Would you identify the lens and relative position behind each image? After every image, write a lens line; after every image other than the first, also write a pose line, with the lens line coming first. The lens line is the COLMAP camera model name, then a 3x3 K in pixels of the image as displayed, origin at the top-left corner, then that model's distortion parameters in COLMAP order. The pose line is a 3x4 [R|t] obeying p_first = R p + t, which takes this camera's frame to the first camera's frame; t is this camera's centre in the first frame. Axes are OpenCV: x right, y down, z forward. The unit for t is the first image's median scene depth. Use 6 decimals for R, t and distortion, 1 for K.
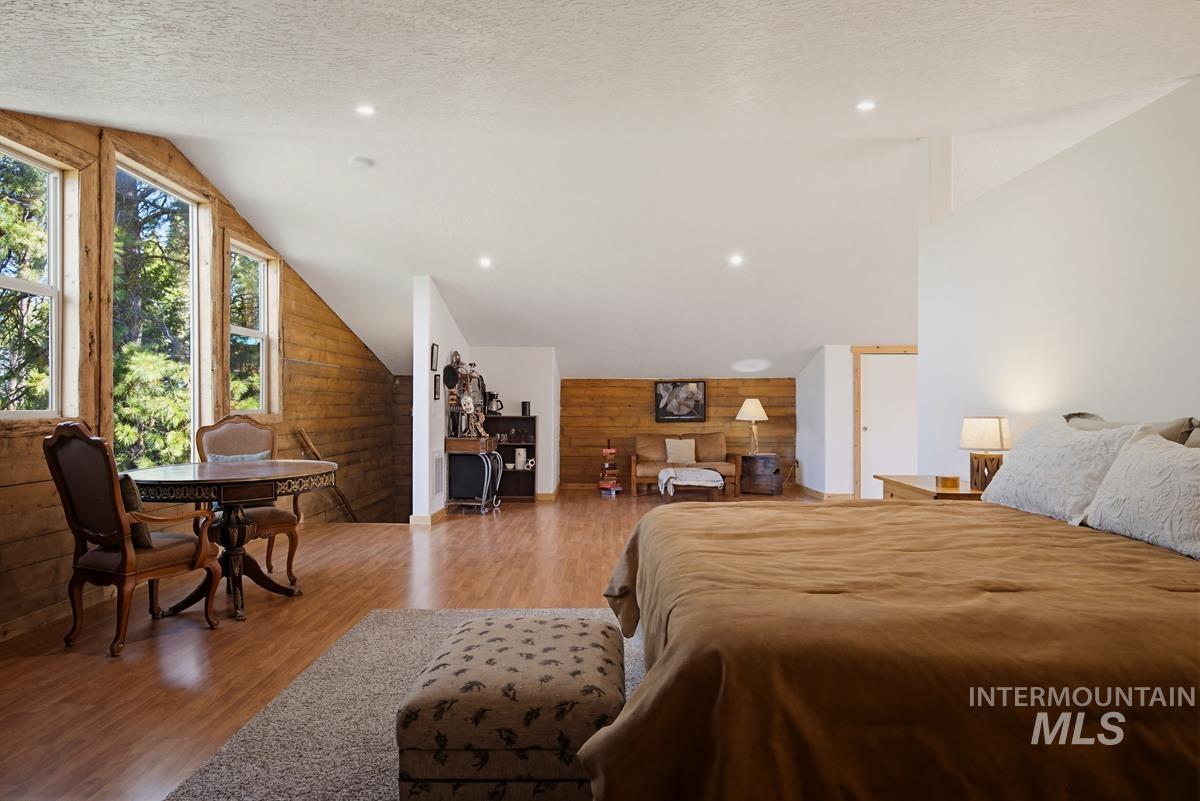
lens RADIAL K [[683.6, 0, 600.6], [0, 683.6, 405.1], [0, 0, 1]] dist [0.006206, 0.002283]
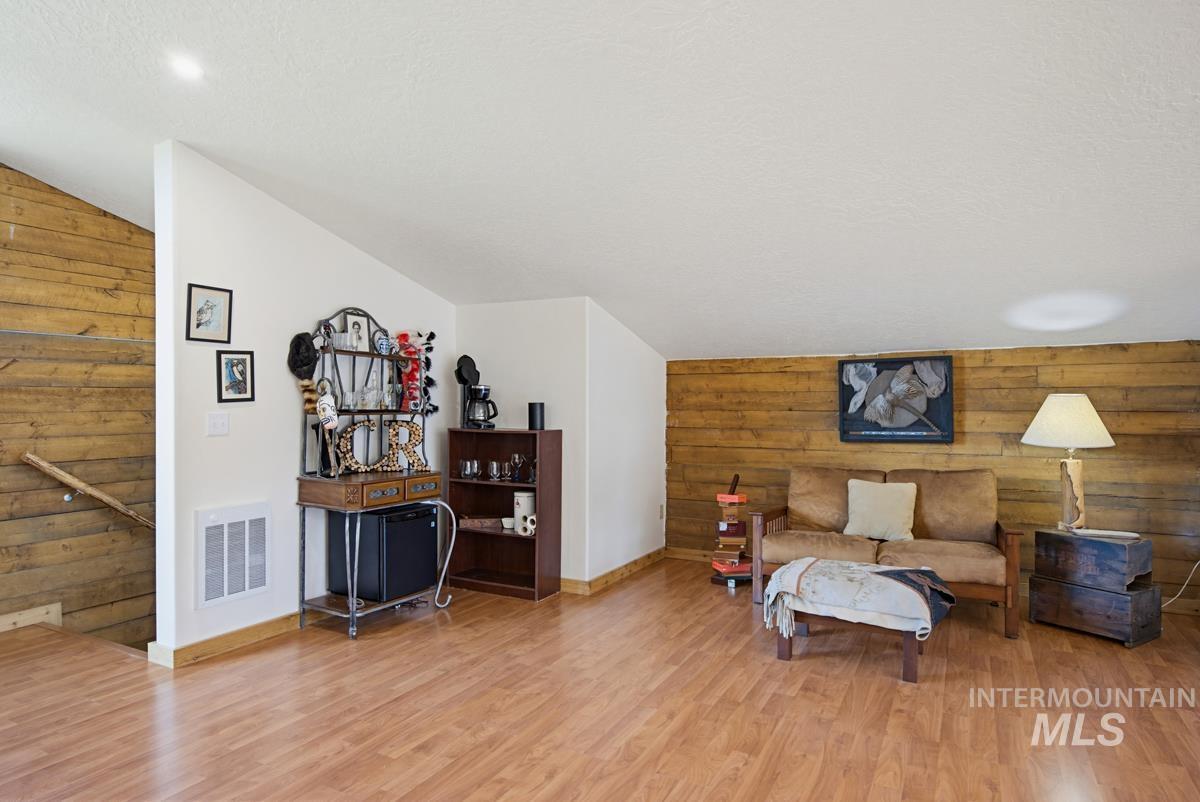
lens RADIAL K [[683.6, 0, 599.9], [0, 683.6, 396.9], [0, 0, 1]] dist [0.006206, 0.002283]
pose [[0.889051, -0.006604, -0.457761, 0.153772], [0.004091, 0.999971, -0.006480, -0.005321], [0.457791, 0.003888, 0.889051, 0.480462]]
